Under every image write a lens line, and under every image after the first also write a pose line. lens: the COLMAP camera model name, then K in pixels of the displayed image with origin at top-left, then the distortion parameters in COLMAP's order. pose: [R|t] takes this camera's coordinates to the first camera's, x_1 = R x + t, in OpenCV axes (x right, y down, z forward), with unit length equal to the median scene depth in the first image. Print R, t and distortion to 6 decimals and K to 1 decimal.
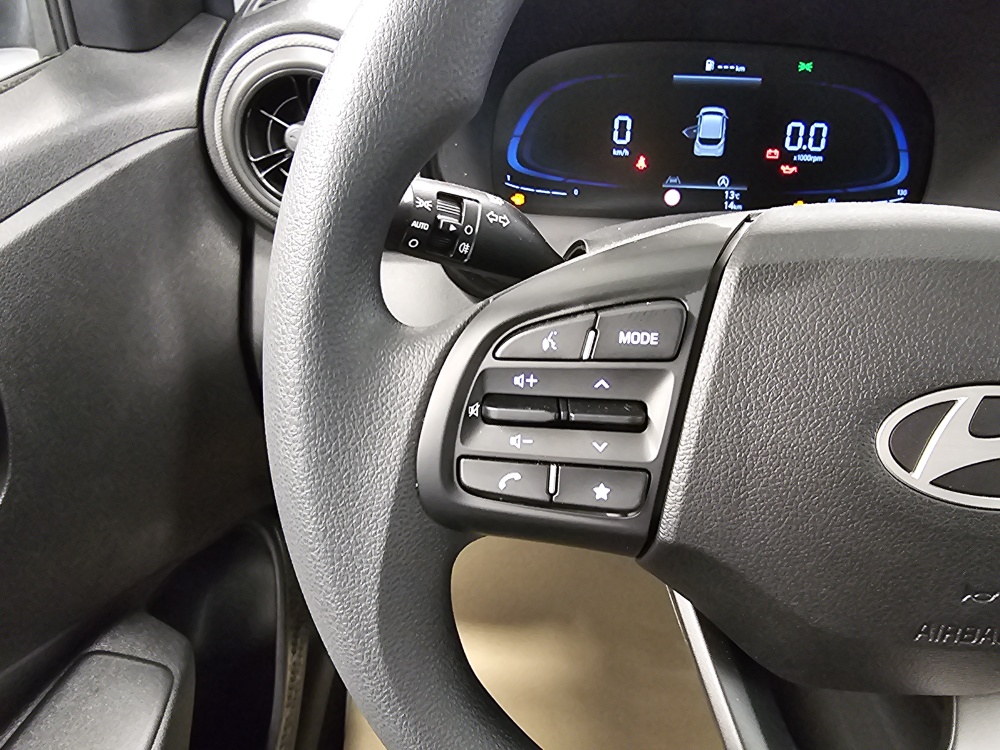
lens RADIAL K [[691.3, 0, 492.6], [0, 691.3, 381.4], [0, 0, 1]] dist [-0.000602, -0.006557]
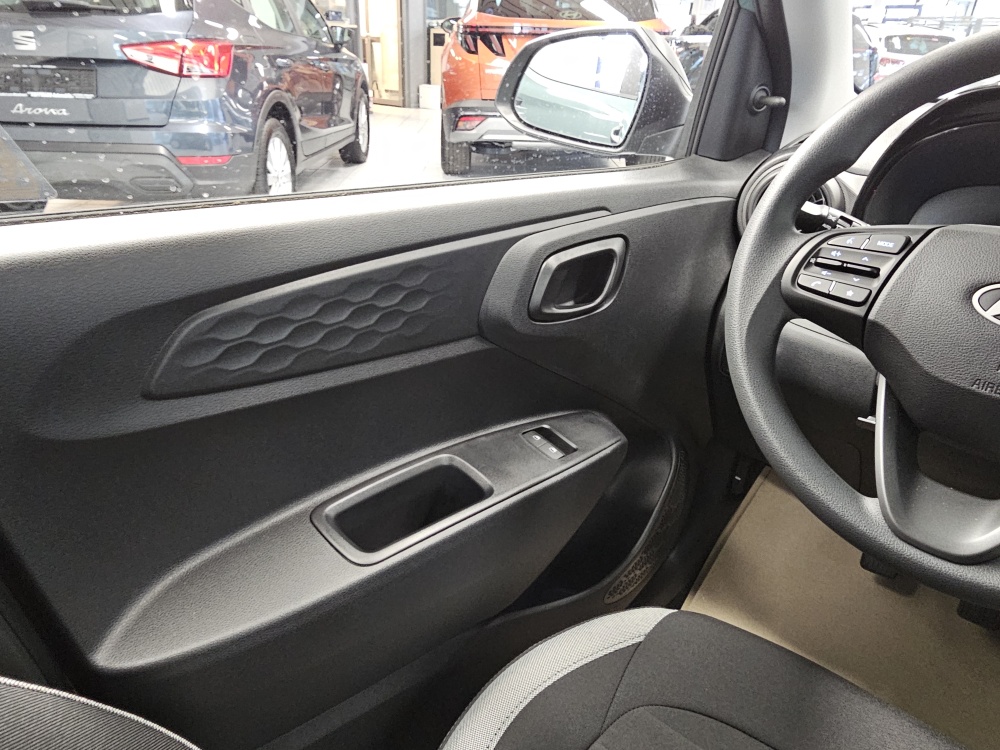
lens RADIAL K [[691.3, 0, 478.8], [0, 691.3, 371.3], [0, 0, 1]] dist [-0.000602, -0.006557]
pose [[0.747590, 0.287481, -0.598718, 0.326460], [-0.416750, 0.904958, -0.085849, 0.533552], [0.517135, 0.313695, 0.796346, -0.755761]]
